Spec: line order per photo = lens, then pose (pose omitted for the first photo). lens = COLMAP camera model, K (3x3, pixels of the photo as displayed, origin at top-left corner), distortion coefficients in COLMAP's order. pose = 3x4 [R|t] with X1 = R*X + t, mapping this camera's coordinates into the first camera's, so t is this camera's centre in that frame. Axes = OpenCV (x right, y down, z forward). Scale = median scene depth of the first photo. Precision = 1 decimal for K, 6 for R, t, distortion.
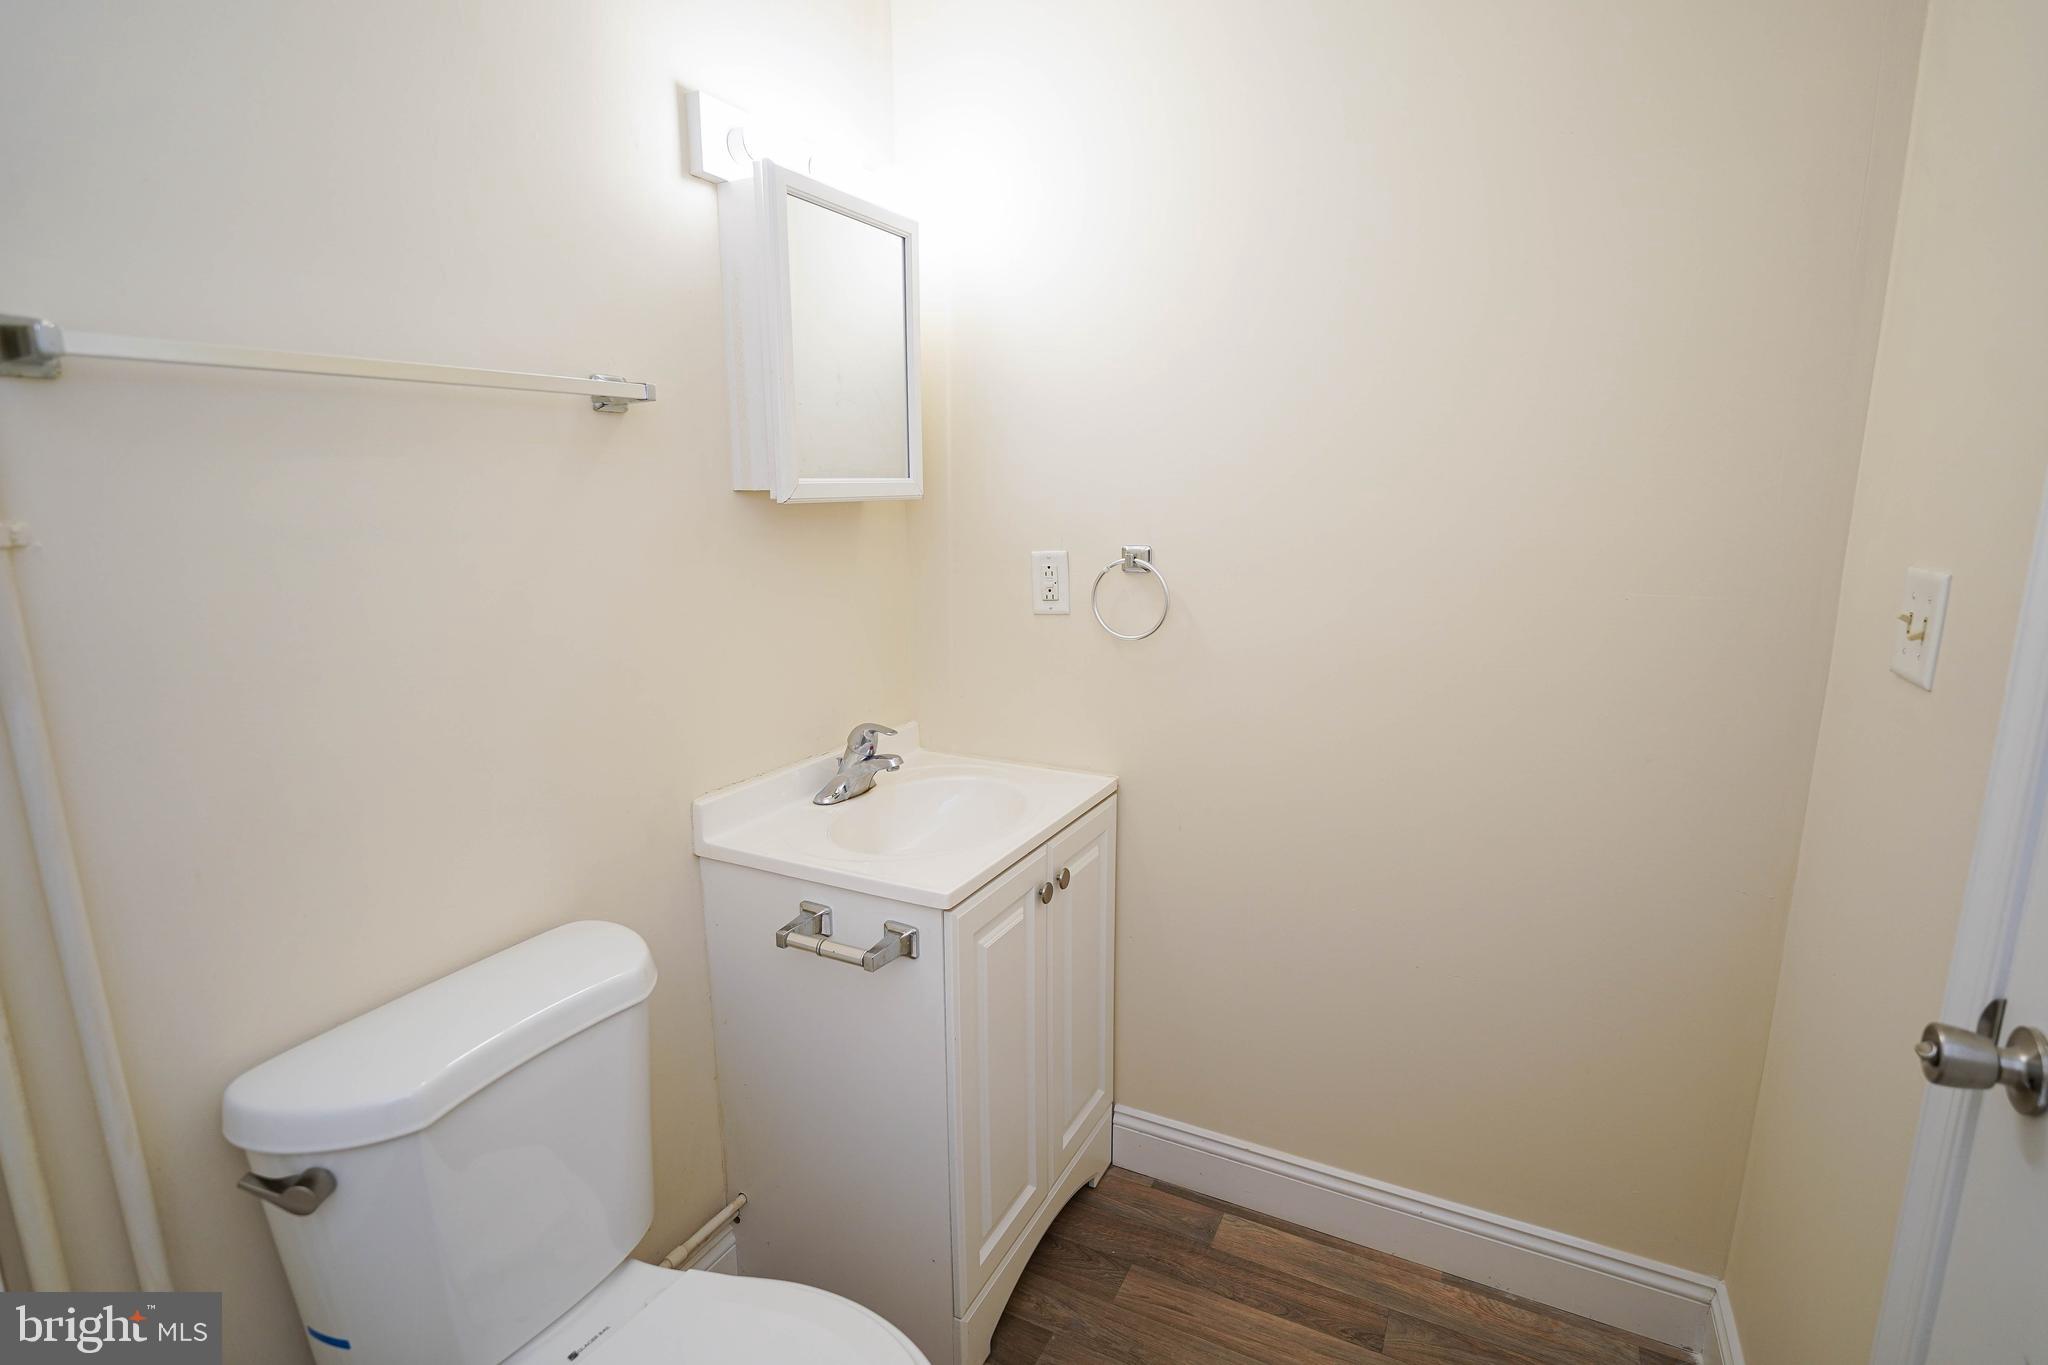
lens RADIAL K [[974.1, 0, 1014.8], [0, 974.1, 697.4], [0, 0, 1]] dist [-0.010917, 0.000499]
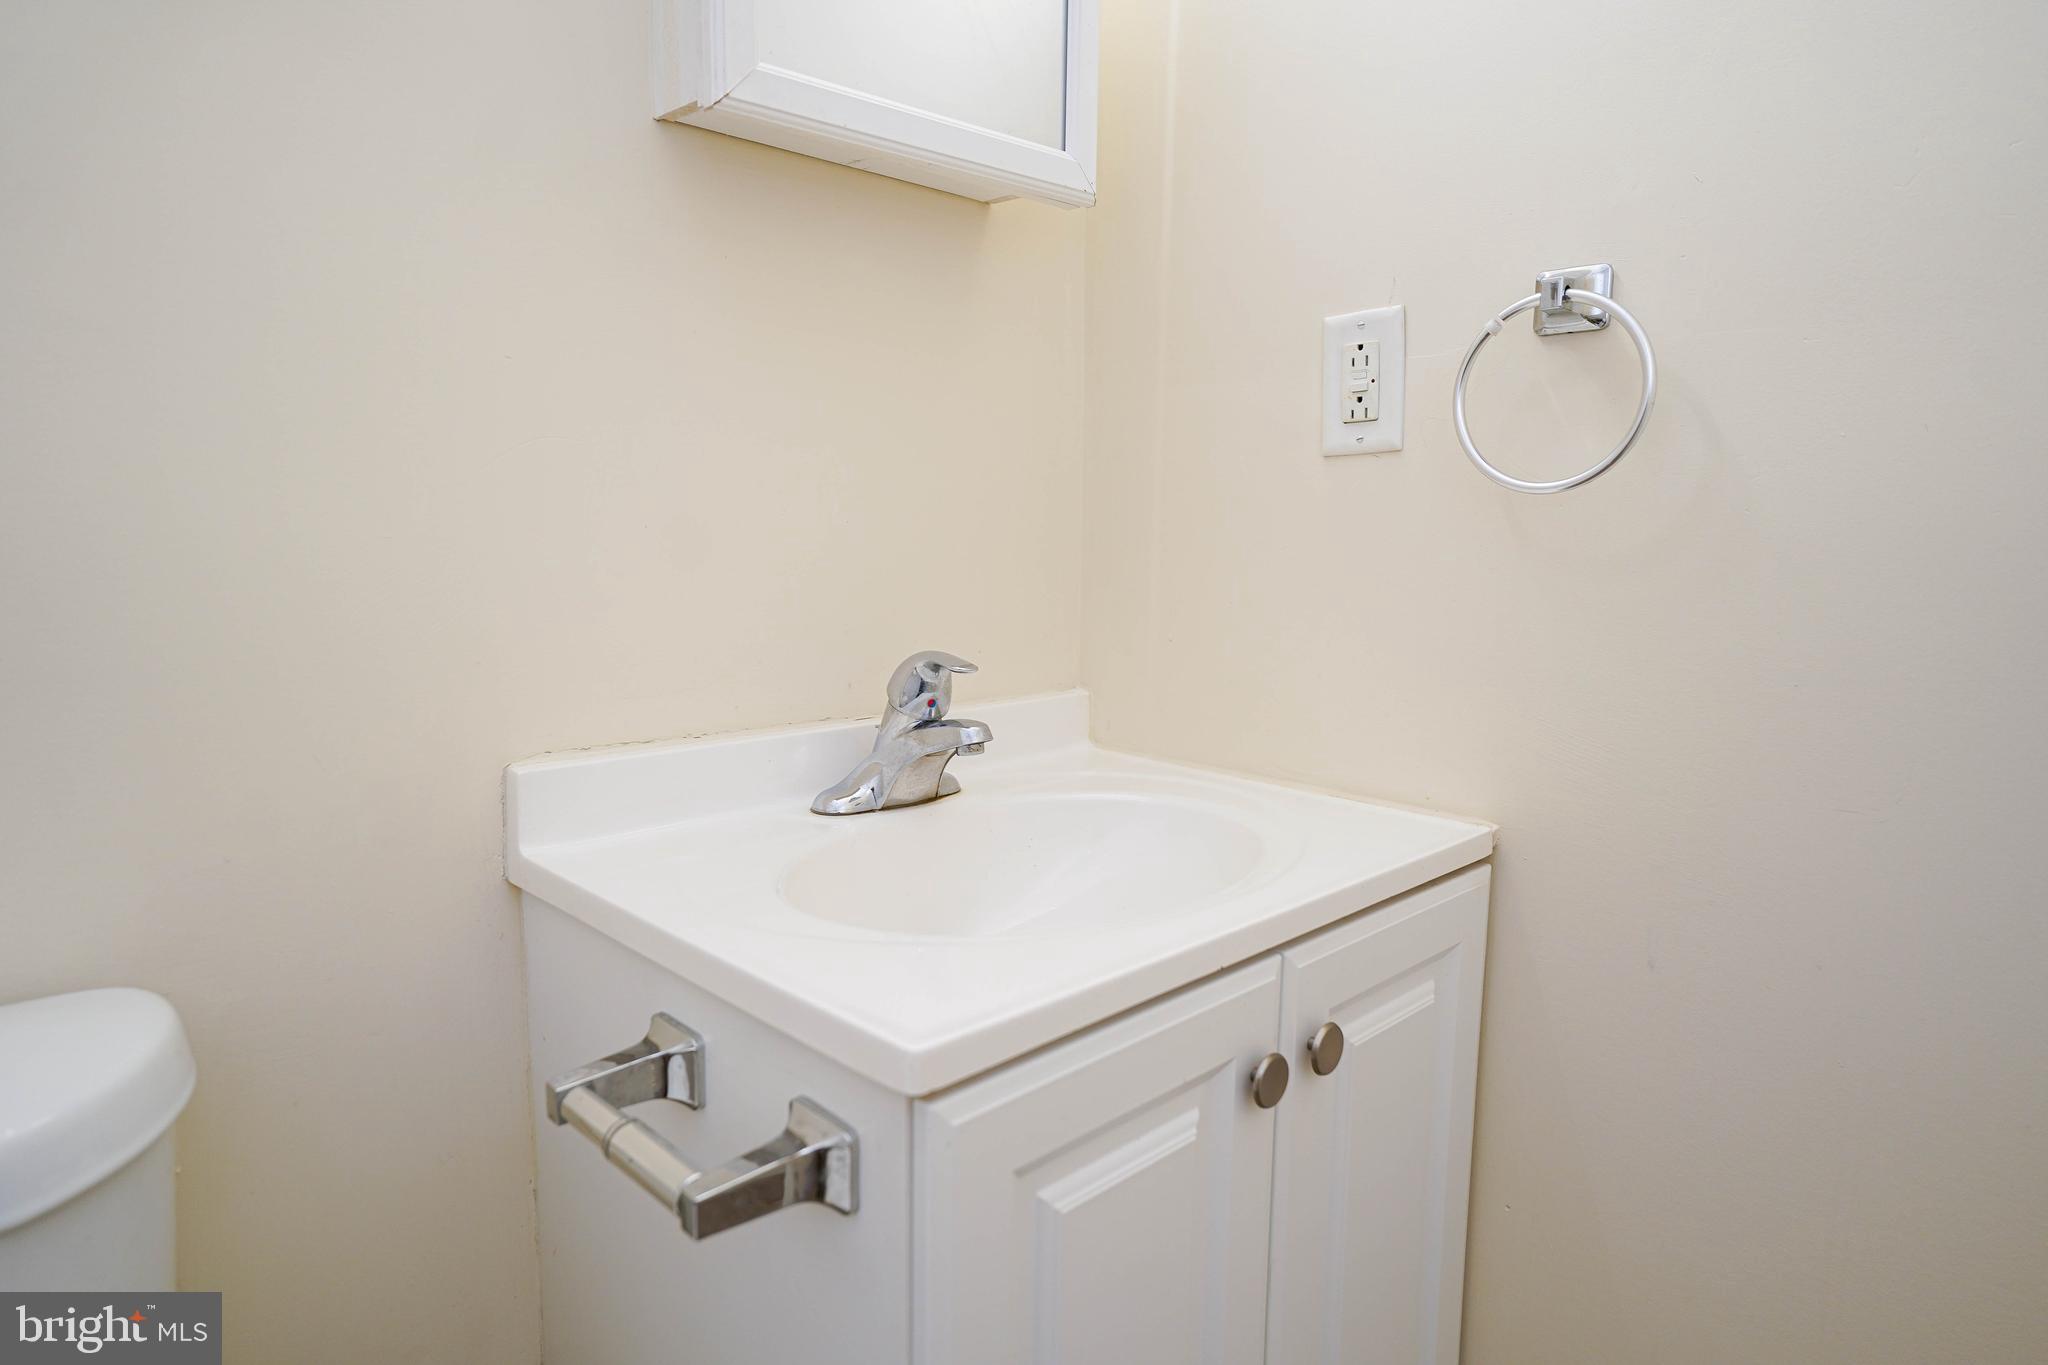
lens RADIAL K [[1202.0, 0, 1024.2], [0, 1202.0, 685.6], [0, 0, 1]] dist [0.014080, -0.003084]
pose [[0.952661, 0.061199, -0.297811, 0.066152], [-0.081037, 0.995208, -0.054717, 0.071099], [0.293035, 0.076261, 0.953055, 0.455279]]
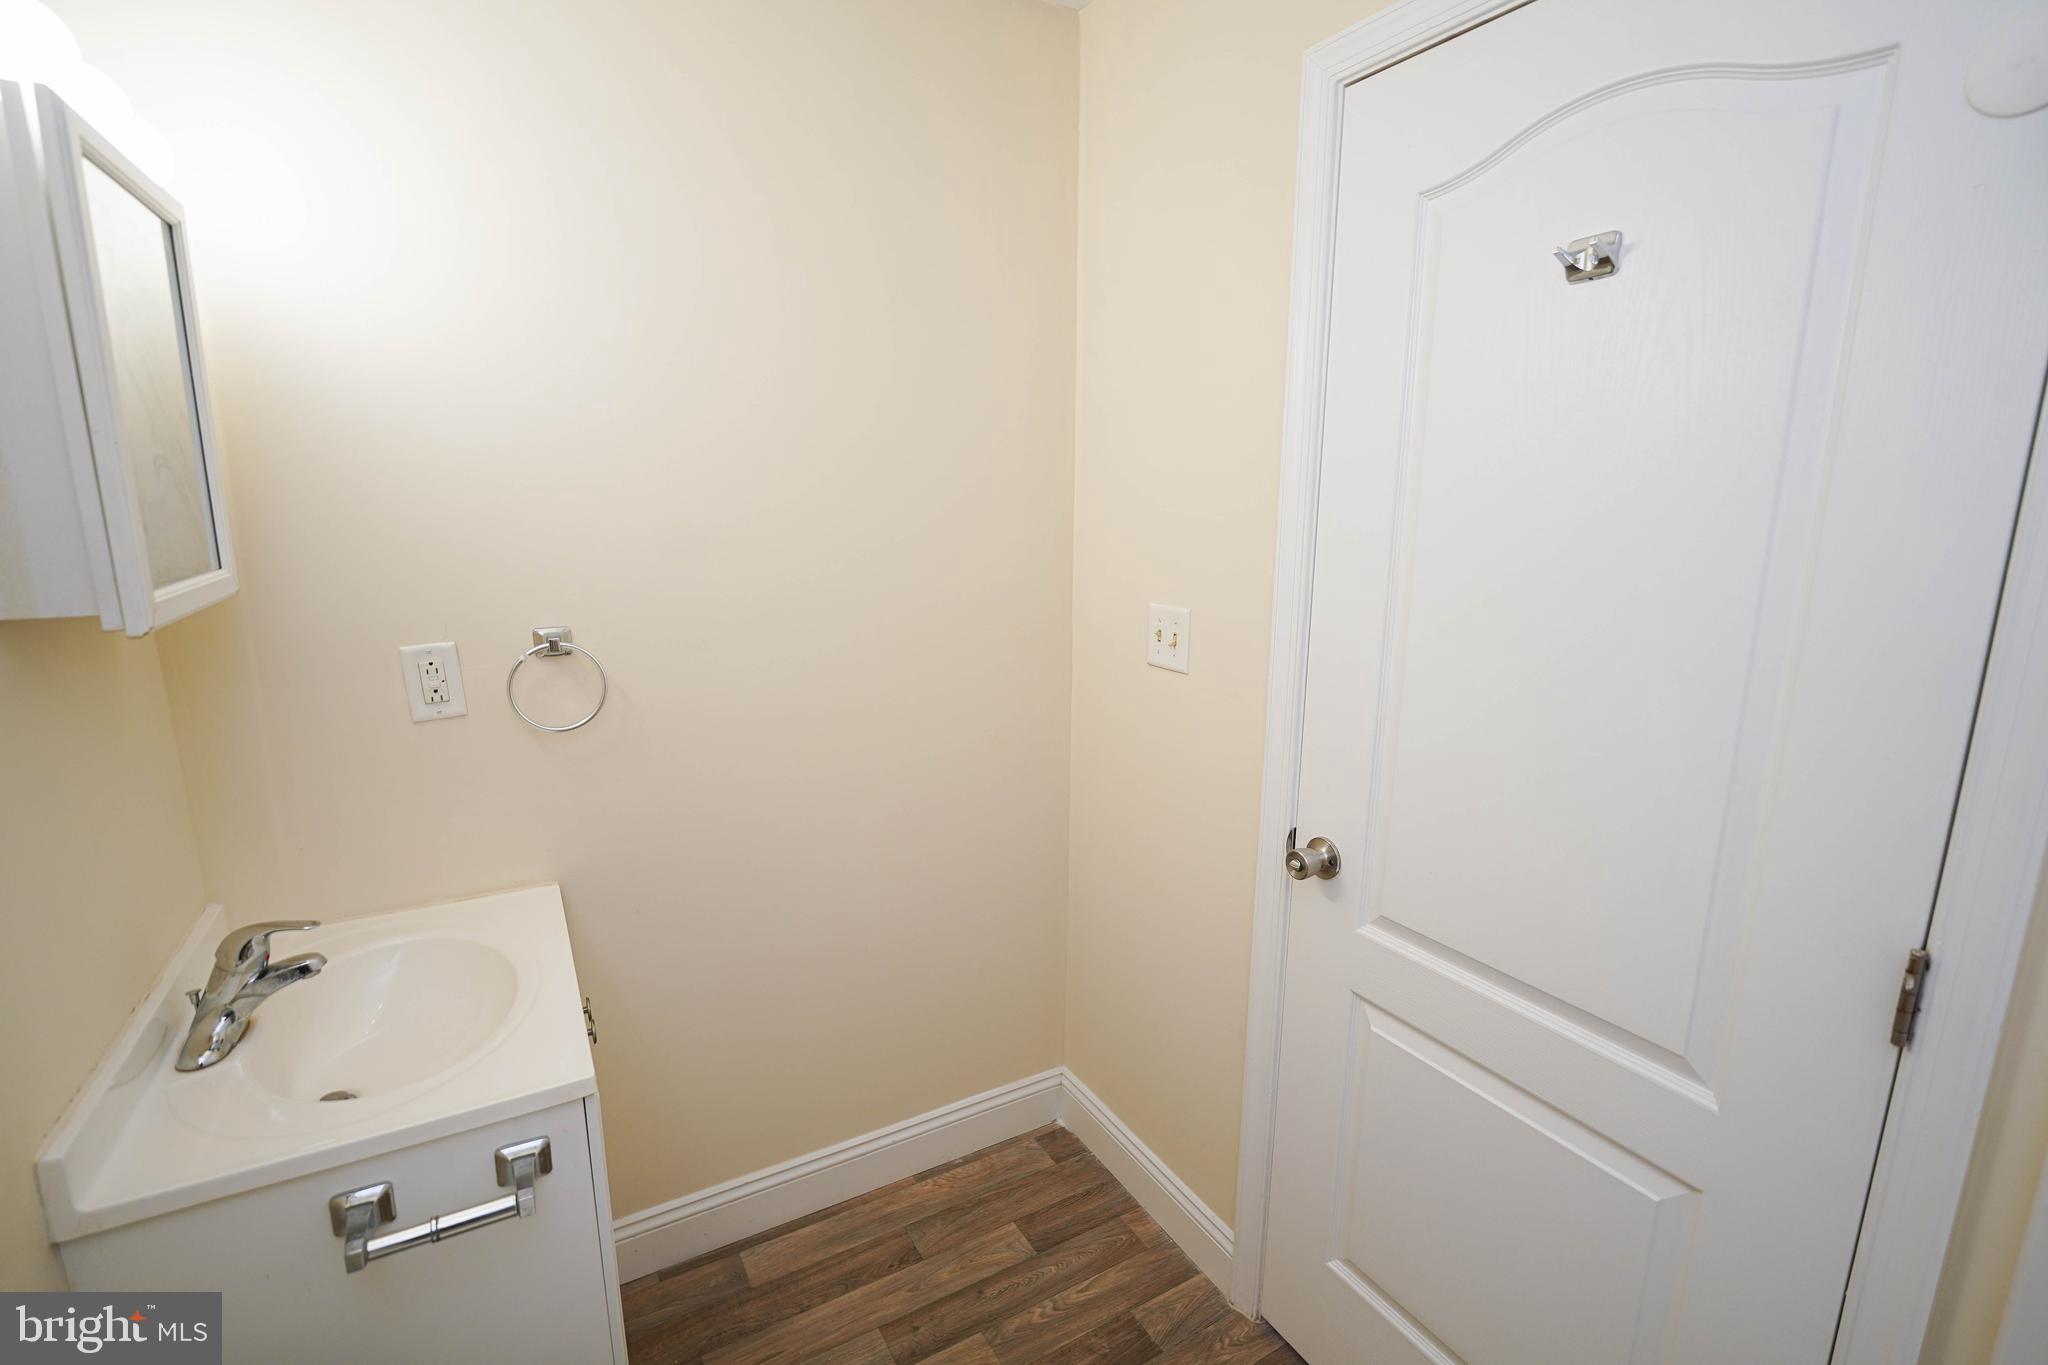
lens RADIAL K [[931.6, 0, 1025.8], [0, 931.6, 697.4], [0, 0, 1]] dist [-0.016903, 0.001406]
pose [[0.542933, -0.173036, 0.821756, -0.358542], [0.168143, 0.981125, 0.095502, -0.101549], [-0.822771, 0.086322, 0.561780, 0.159935]]
